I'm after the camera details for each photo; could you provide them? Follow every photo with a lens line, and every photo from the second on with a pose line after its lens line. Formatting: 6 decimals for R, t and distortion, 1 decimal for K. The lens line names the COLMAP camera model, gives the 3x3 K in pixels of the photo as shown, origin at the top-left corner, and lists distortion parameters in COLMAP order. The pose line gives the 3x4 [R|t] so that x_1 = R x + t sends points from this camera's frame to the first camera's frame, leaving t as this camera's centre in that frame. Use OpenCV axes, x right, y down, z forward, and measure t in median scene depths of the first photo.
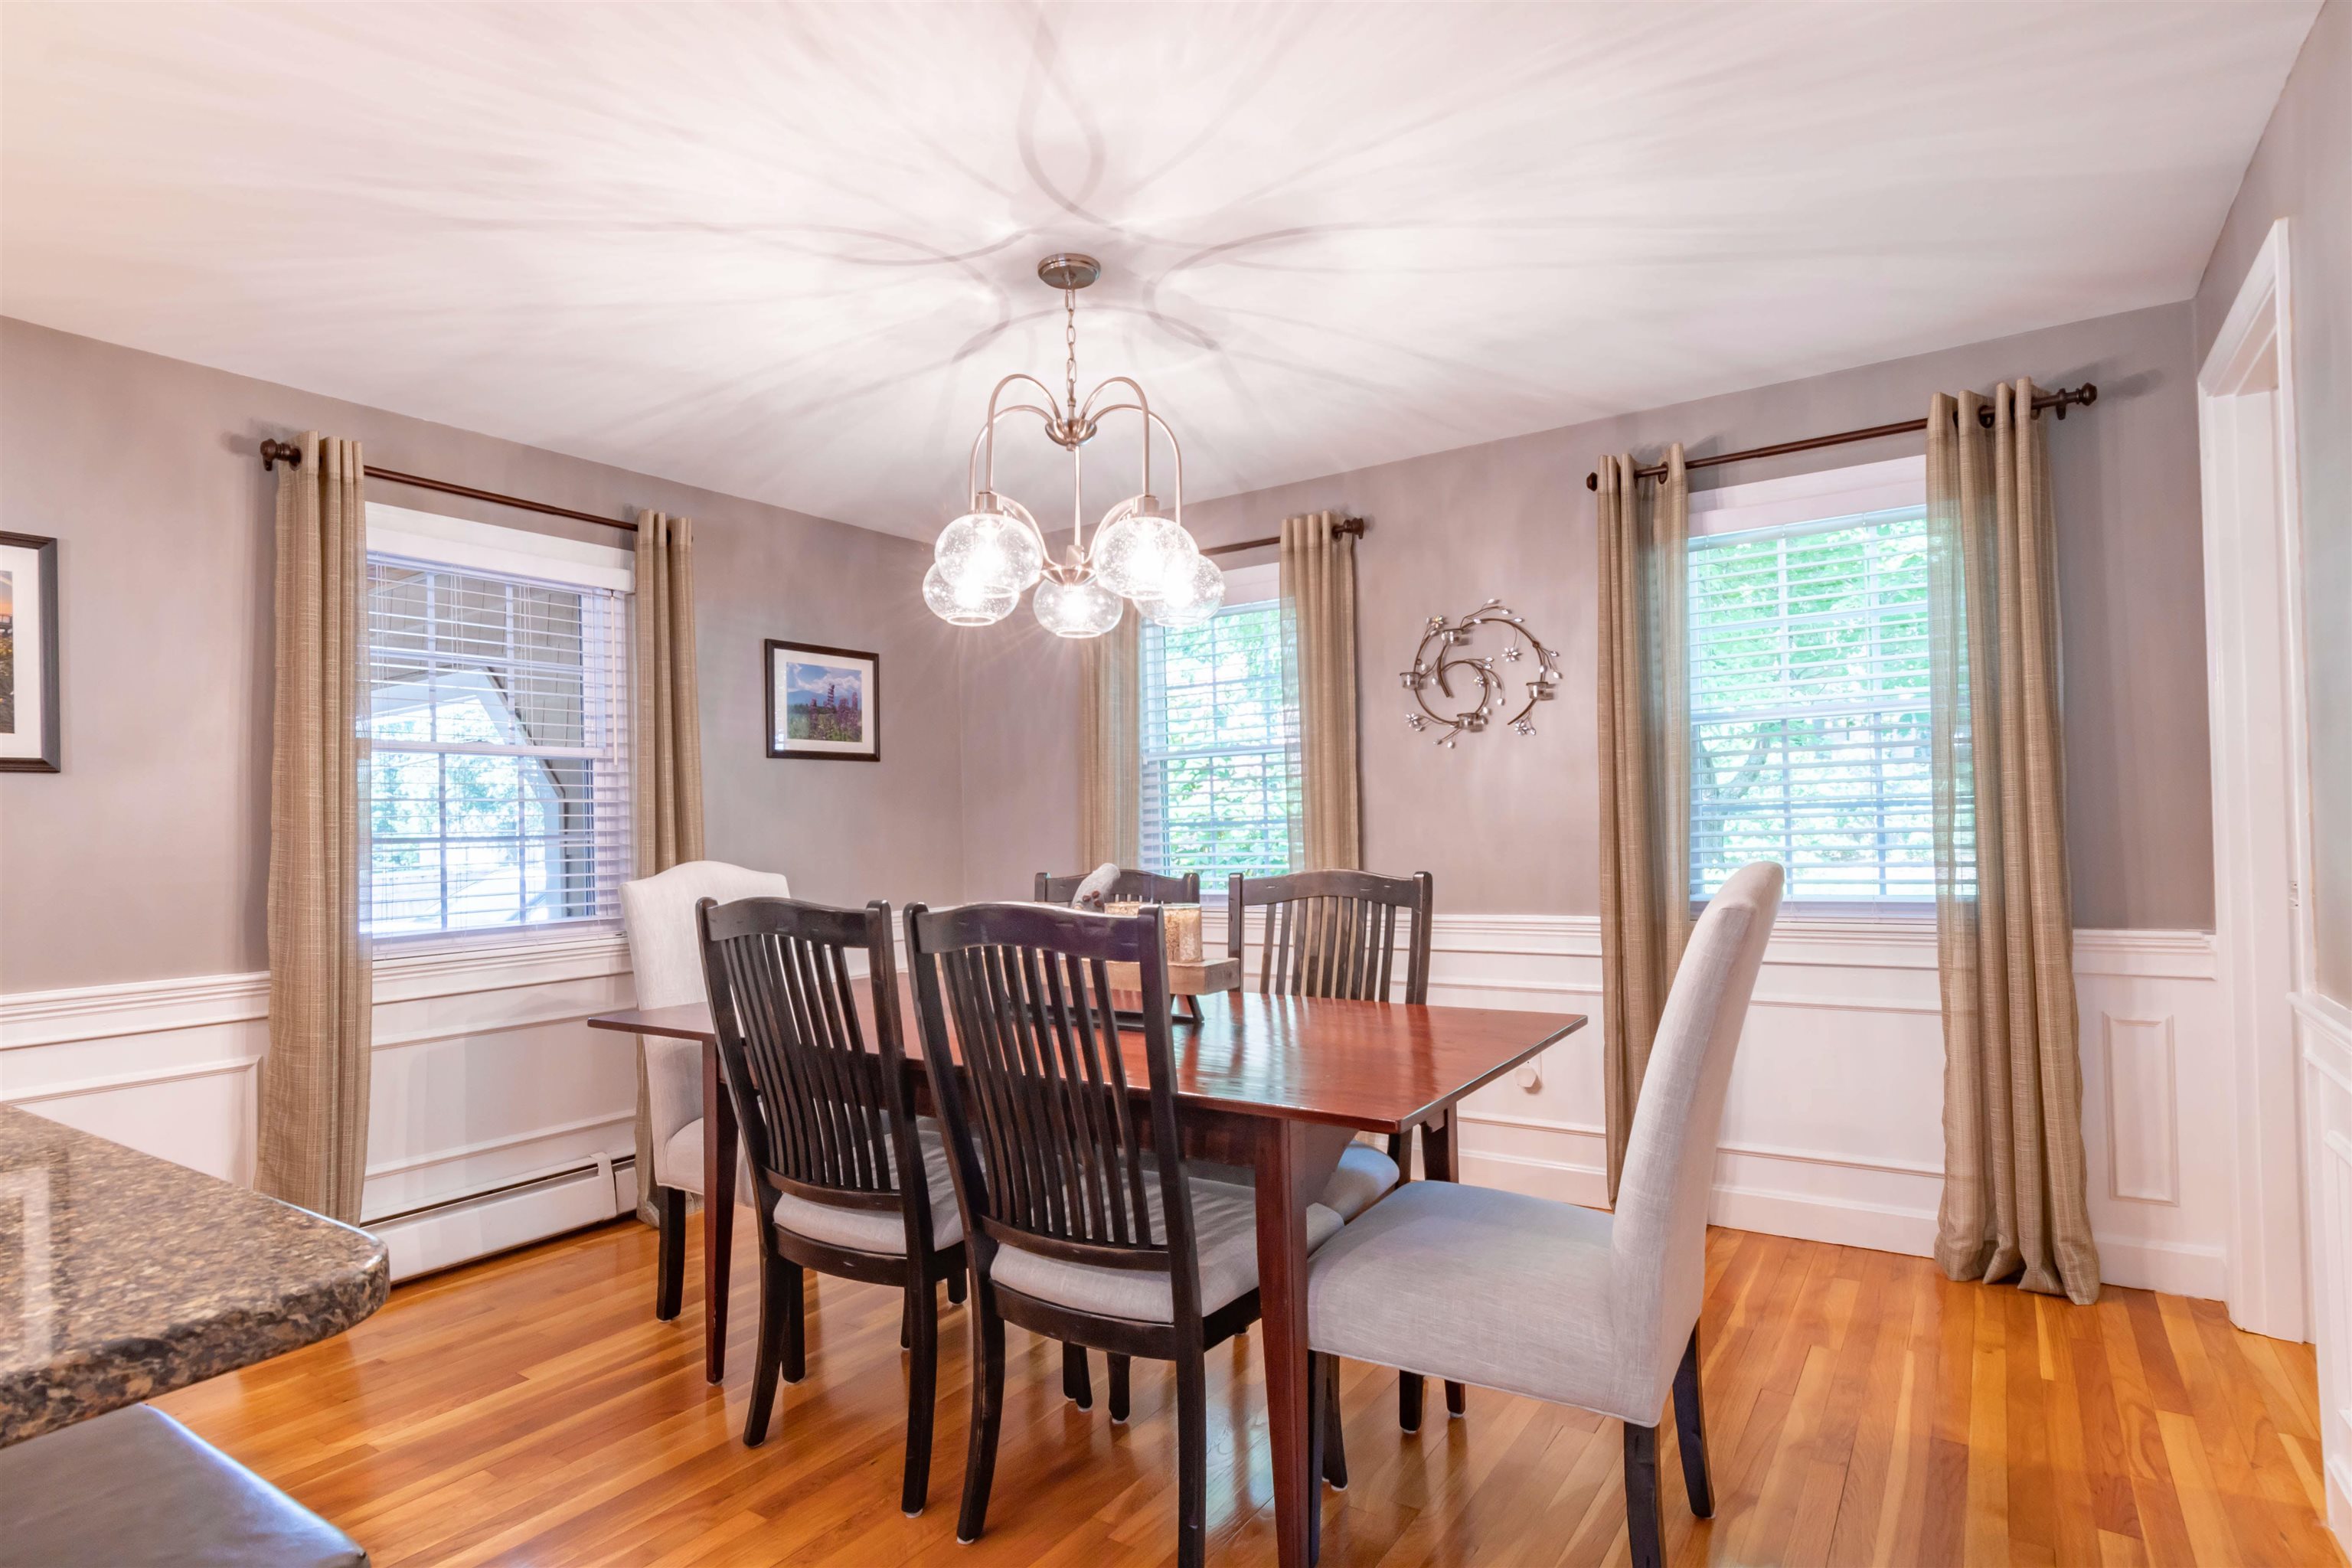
lens RADIAL K [[1237.4, 0, 1171.3], [0, 1237.4, 785.6], [0, 0, 1]] dist [0.010301, -0.007950]
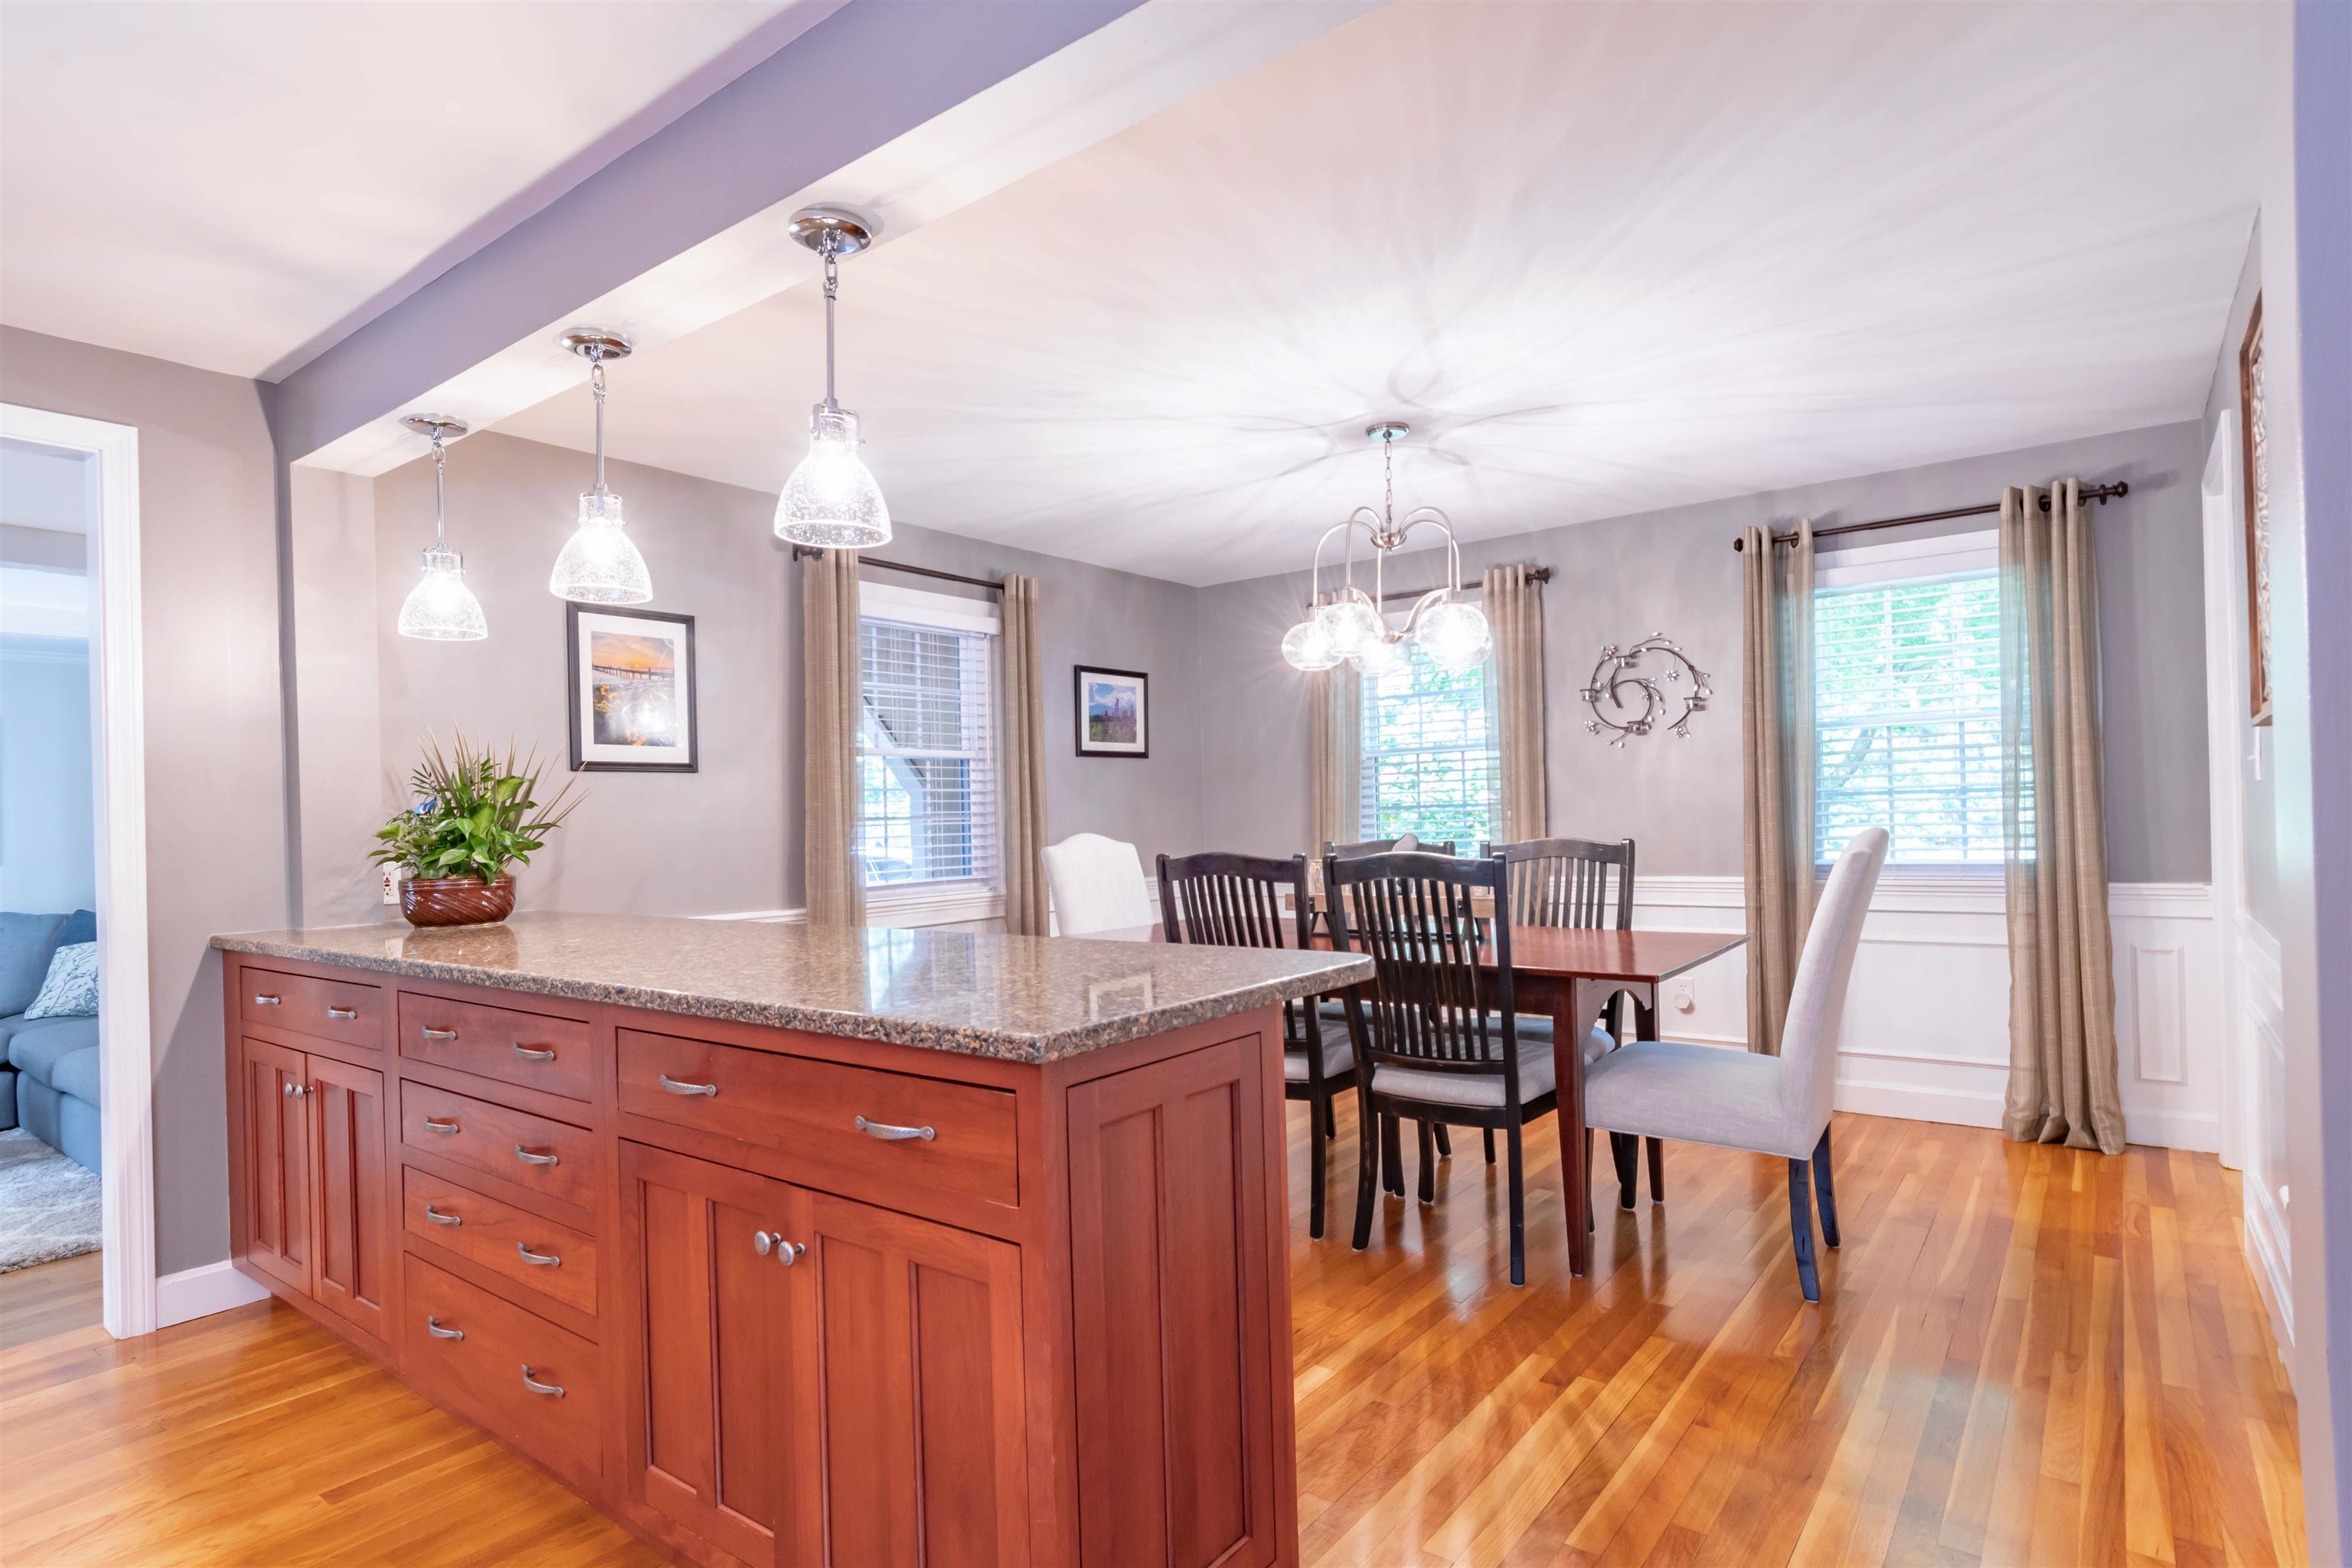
lens RADIAL K [[1237.4, 0, 1172.7], [0, 1237.4, 789.7], [0, 0, 1]] dist [0.010301, -0.007950]
pose [[0.997970, -0.002367, -0.063643, -0.206883], [0.003352, 0.999876, 0.015375, -0.010205], [0.063599, -0.015558, 0.997854, -0.416250]]
